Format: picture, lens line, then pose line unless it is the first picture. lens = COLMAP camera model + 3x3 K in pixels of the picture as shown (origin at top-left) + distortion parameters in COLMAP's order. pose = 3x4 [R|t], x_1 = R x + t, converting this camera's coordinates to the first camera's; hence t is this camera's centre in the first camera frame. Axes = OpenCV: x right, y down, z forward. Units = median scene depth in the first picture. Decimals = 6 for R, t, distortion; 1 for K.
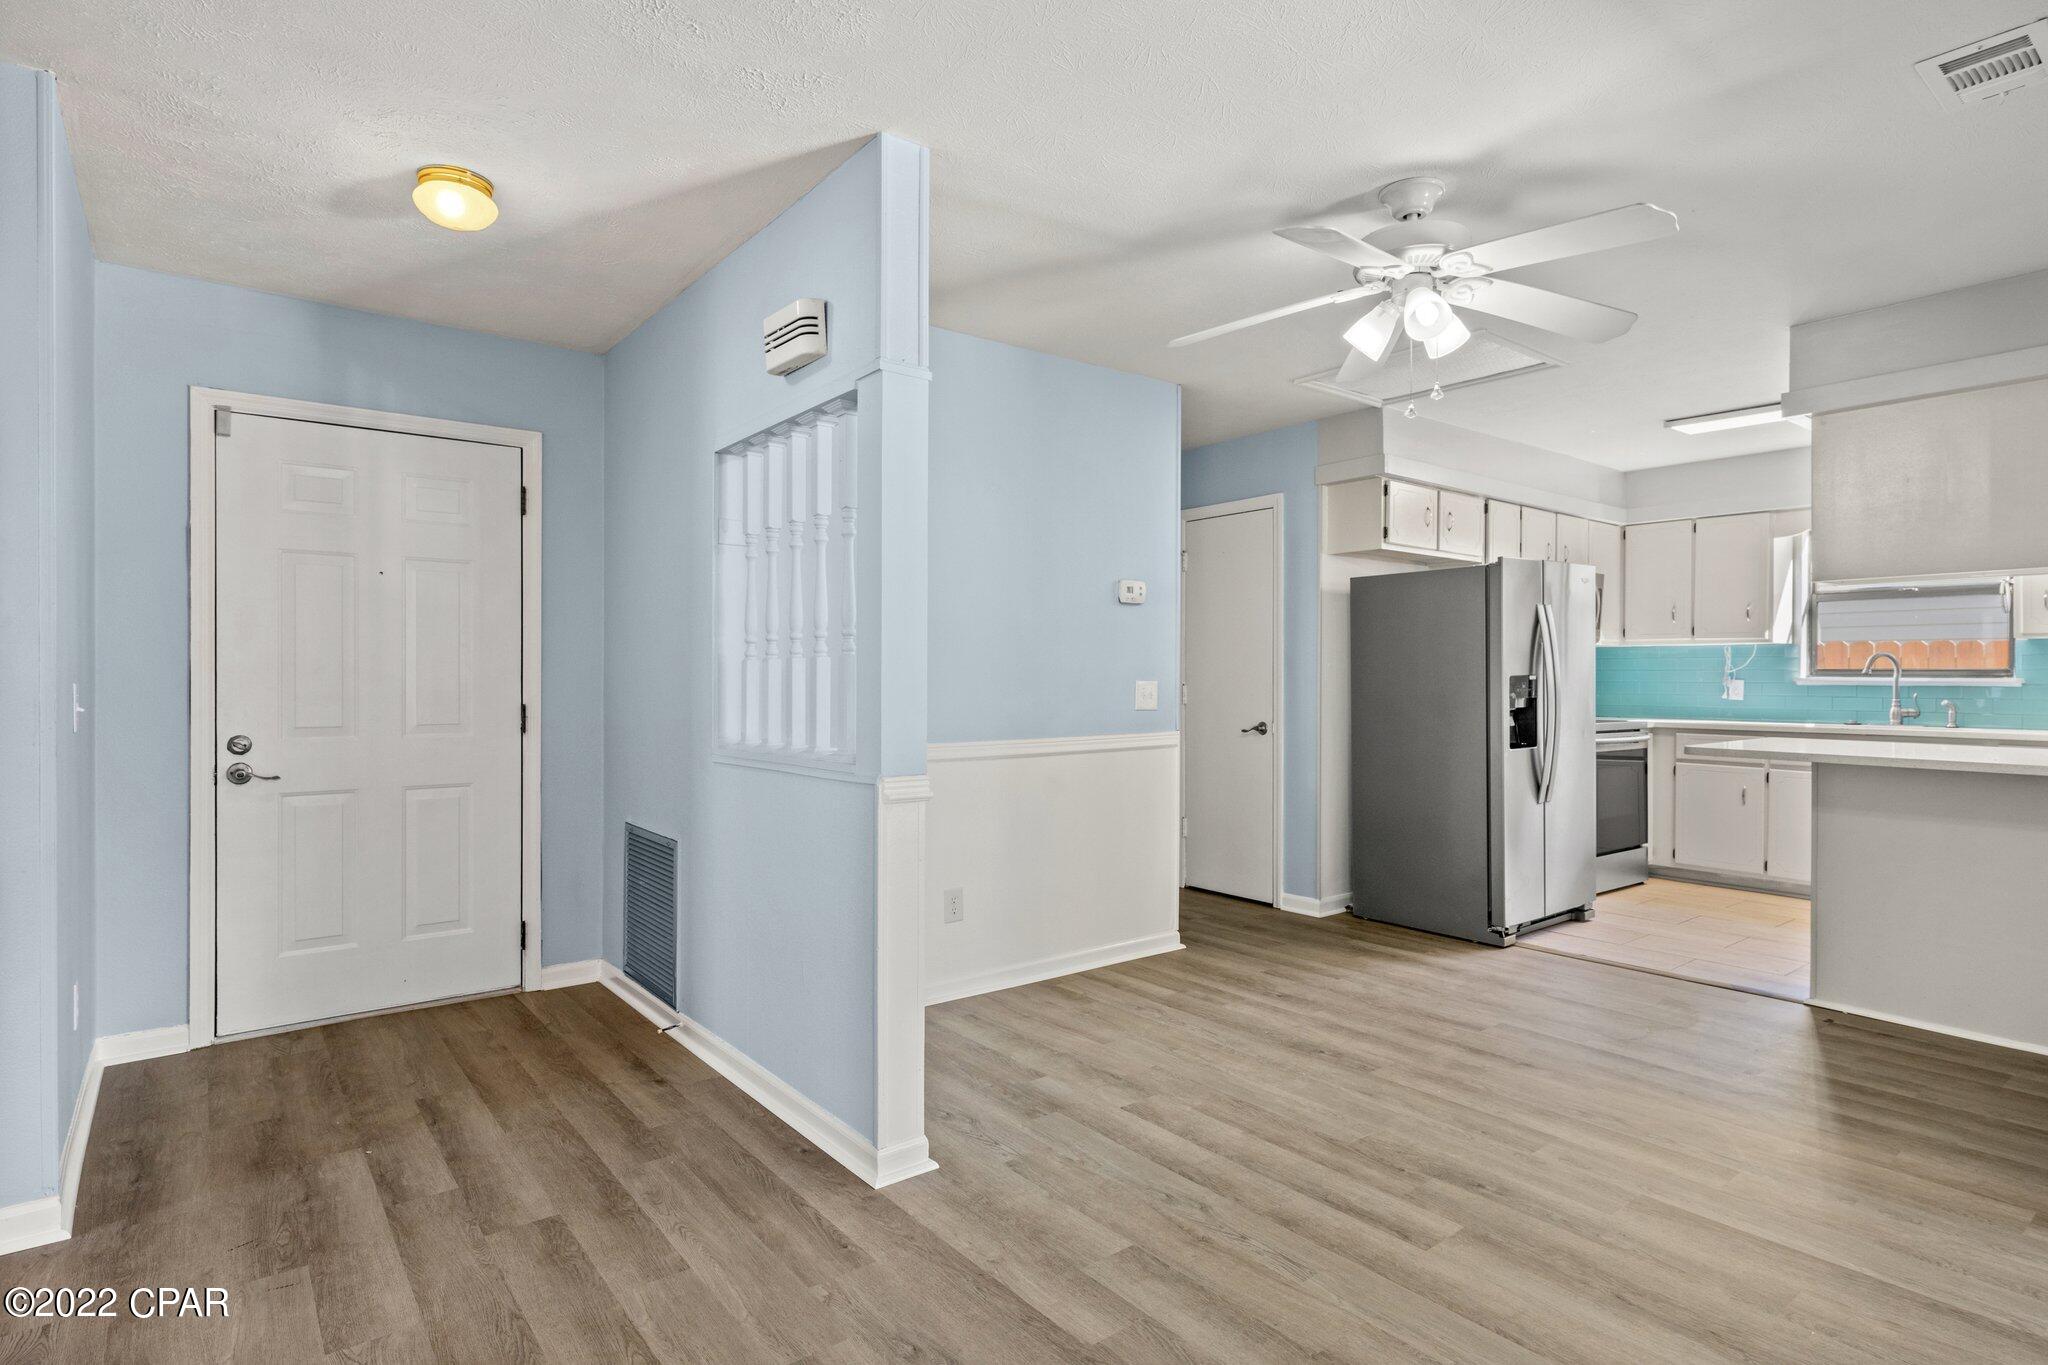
lens RADIAL K [[1047.9, 0, 1021.0], [0, 1047.9, 684.9], [0, 0, 1]] dist [-0.001953, 0.000093]
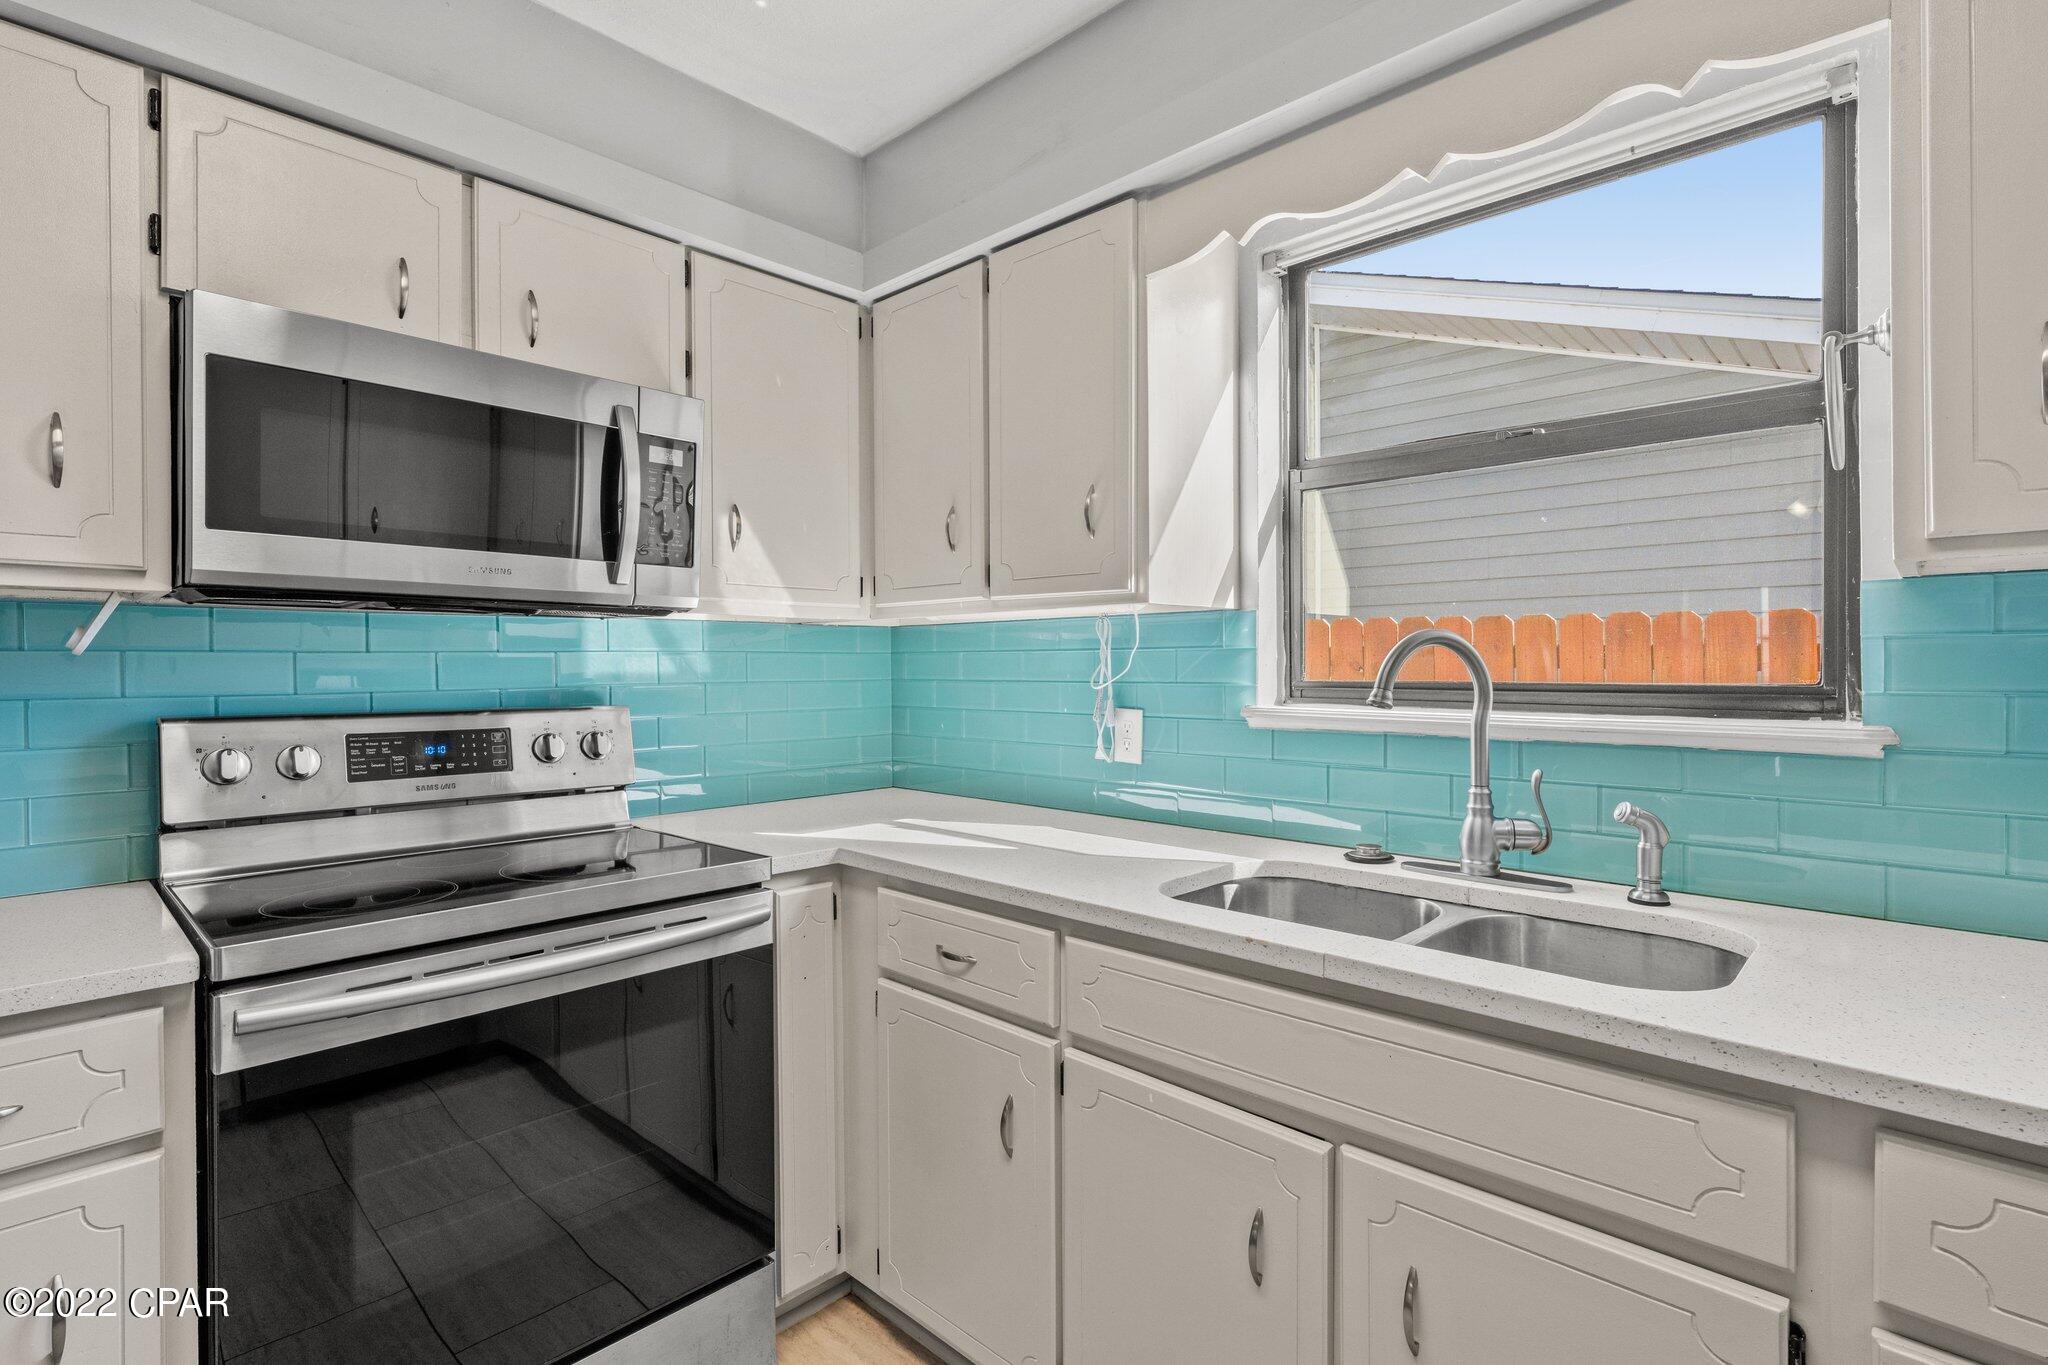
lens RADIAL K [[977.8, 0, 1011.1], [0, 977.8, 667.0], [0, 0, 1]] dist [0.002978, -0.001063]
pose [[0.989131, -0.007388, 0.146850, 1.030494], [0.008753, 0.999924, -0.008649, -0.030116], [-0.146775, 0.009840, 0.989121, 1.154165]]
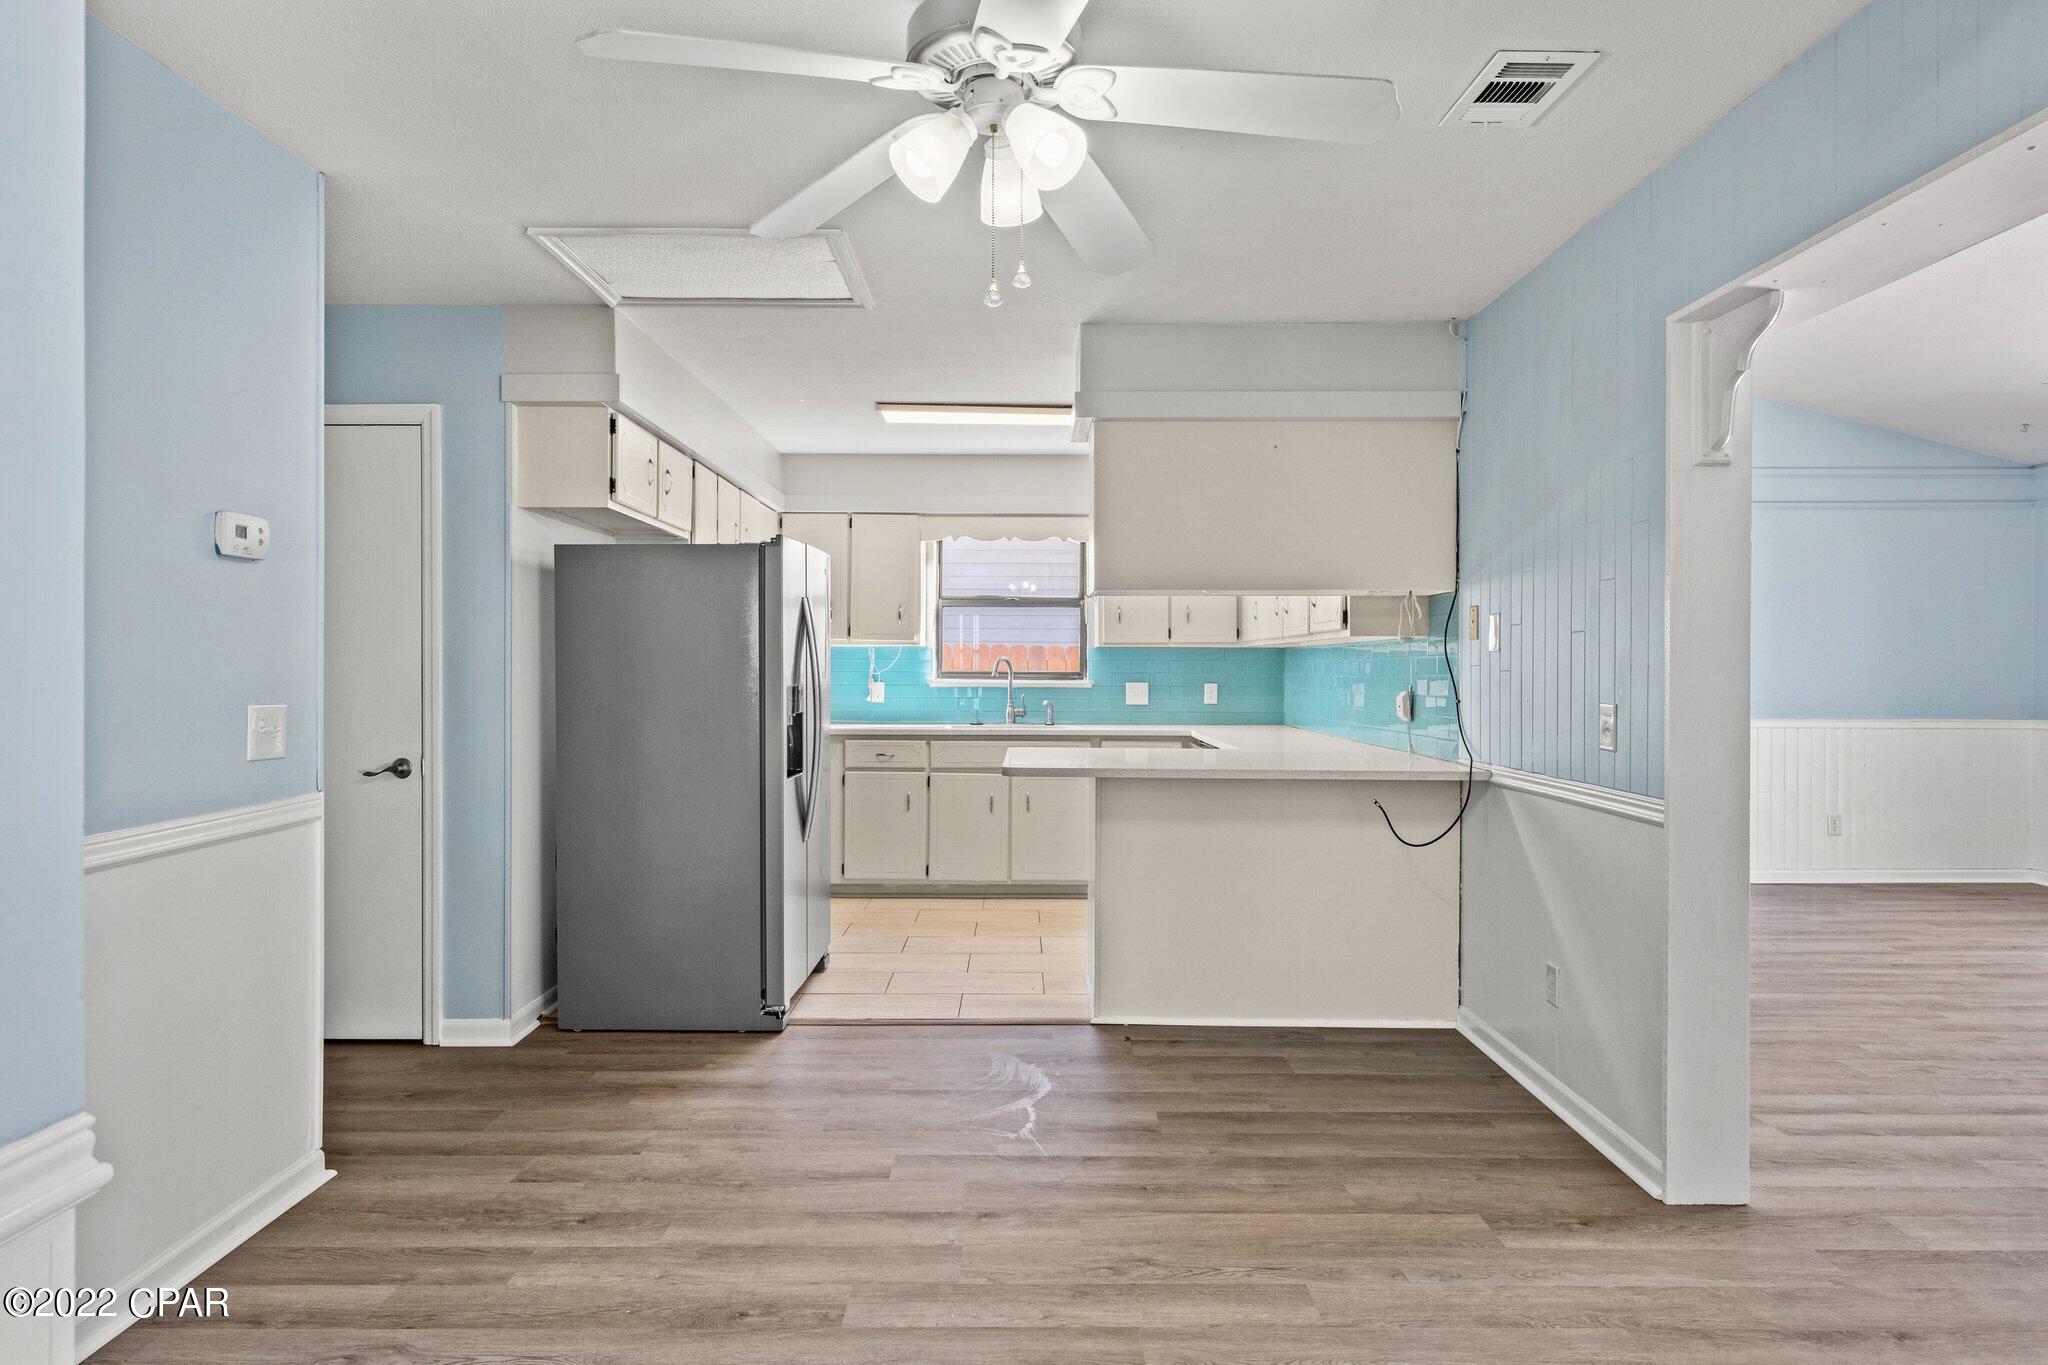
lens RADIAL K [[1131.6, 0, 1028.8], [0, 1131.6, 671.3], [0, 0, 1]] dist [0.004254, -0.001704]
pose [[0.613084, -0.001818, 0.790016, -0.121293], [0.004130, 0.999991, -0.000904, -0.023072], [-0.790007, 0.003817, 0.613086, 0.412366]]
